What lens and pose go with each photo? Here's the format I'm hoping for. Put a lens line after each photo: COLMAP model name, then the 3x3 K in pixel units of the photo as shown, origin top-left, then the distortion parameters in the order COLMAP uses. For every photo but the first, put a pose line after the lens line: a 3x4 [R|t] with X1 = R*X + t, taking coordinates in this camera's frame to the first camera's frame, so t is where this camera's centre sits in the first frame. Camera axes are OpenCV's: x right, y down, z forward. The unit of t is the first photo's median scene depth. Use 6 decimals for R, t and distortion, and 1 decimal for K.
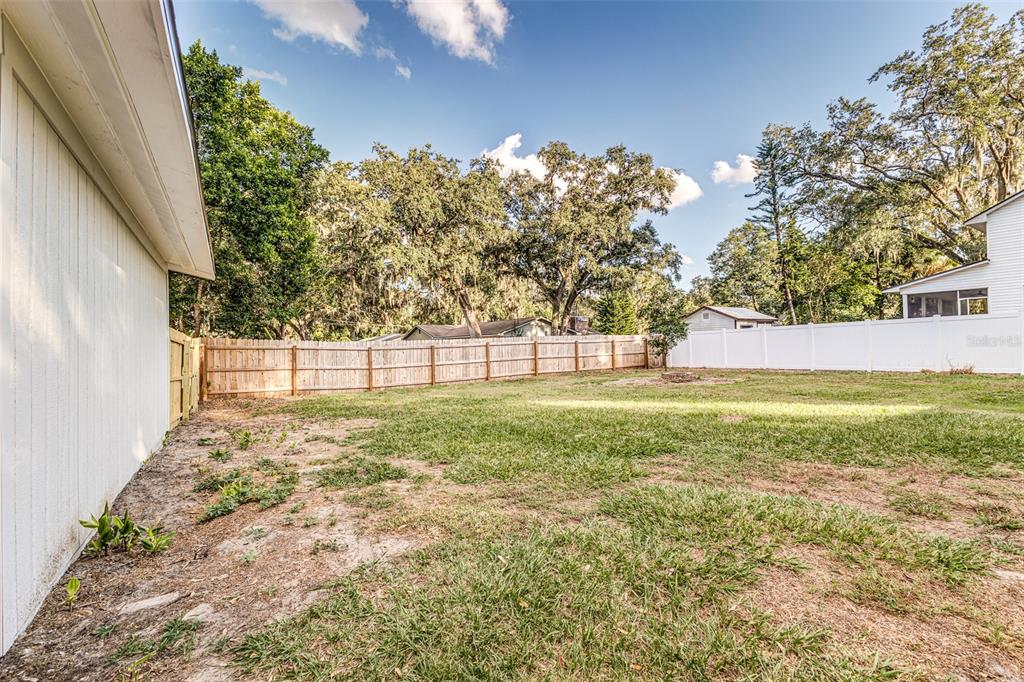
lens RADIAL K [[460.7, 0, 512.4], [0, 460.7, 338.4], [0, 0, 1]] dist [0.004546, -0.001070]
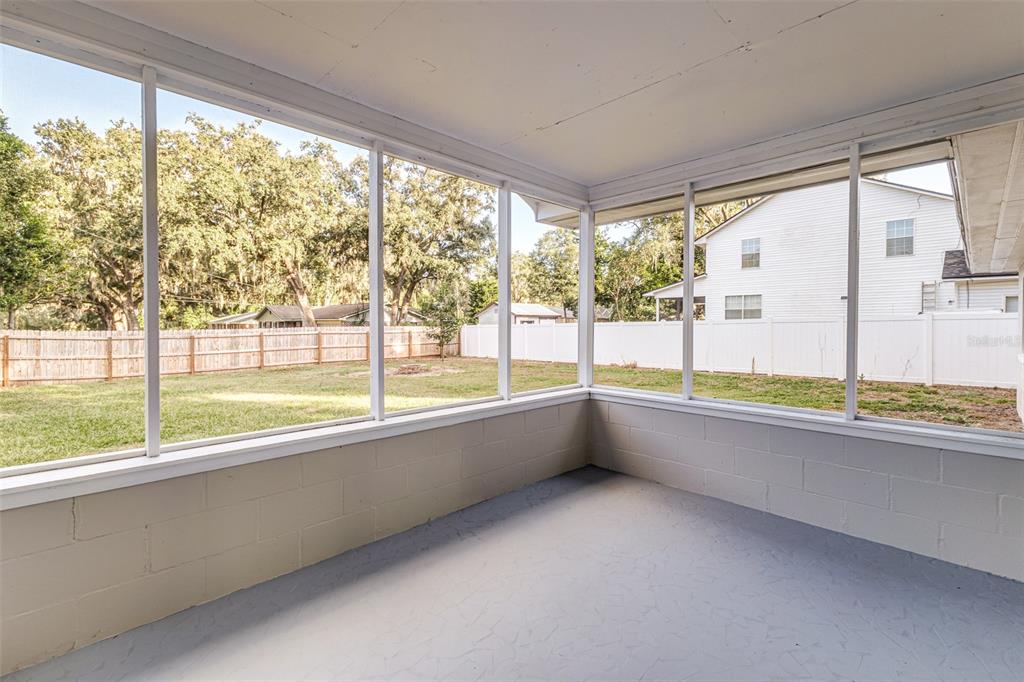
lens RADIAL K [[460.7, 0, 511.2], [0, 460.7, 337.5], [0, 0, 1]] dist [0.004546, -0.001070]
pose [[0.978490, 0.018425, 0.205469, 0.283704], [-0.026571, 0.998963, 0.036958, -0.033916], [-0.204575, -0.041623, 0.977966, -0.131992]]
